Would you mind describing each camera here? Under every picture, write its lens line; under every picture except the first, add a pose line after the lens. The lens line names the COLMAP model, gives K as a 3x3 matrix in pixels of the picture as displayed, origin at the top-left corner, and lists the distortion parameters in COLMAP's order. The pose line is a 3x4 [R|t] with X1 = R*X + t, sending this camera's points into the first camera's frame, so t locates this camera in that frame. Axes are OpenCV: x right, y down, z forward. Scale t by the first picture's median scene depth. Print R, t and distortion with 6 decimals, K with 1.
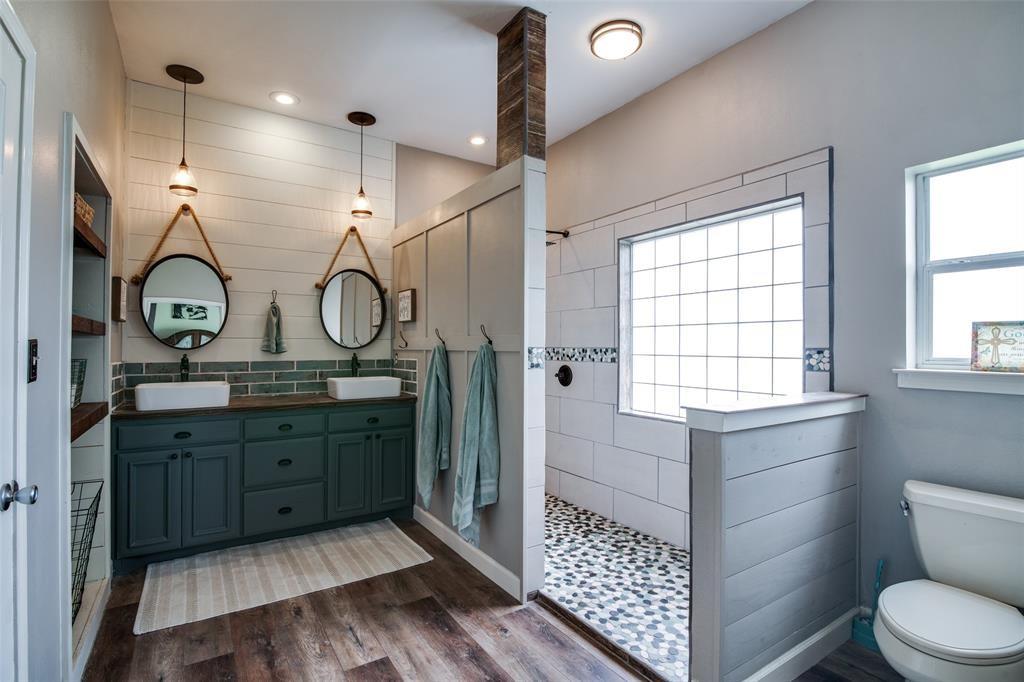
lens RADIAL K [[484.3, 0, 501.6], [0, 484.3, 343.5], [0, 0, 1]] dist [-0.021432, 0.002110]
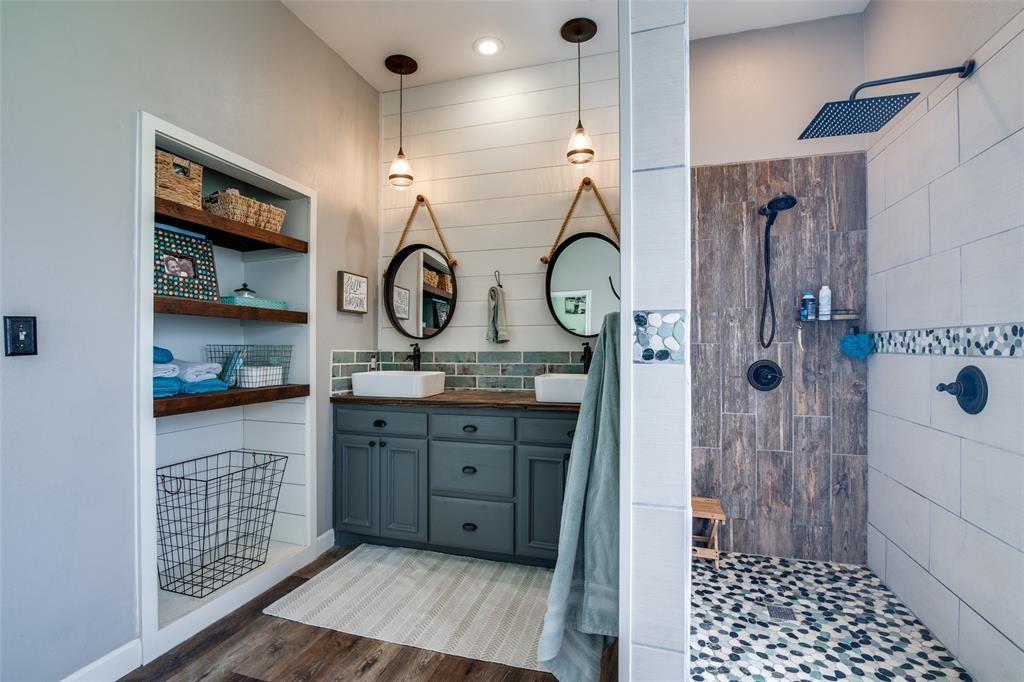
lens RADIAL K [[484.3, 0, 501.6], [0, 484.3, 343.5], [0, 0, 1]] dist [-0.021432, 0.002110]
pose [[0.640956, -0.008194, -0.767534, 0.231075], [0.007458, 0.999962, -0.004446, 0.028201], [0.767542, -0.002875, 0.640992, 0.483427]]
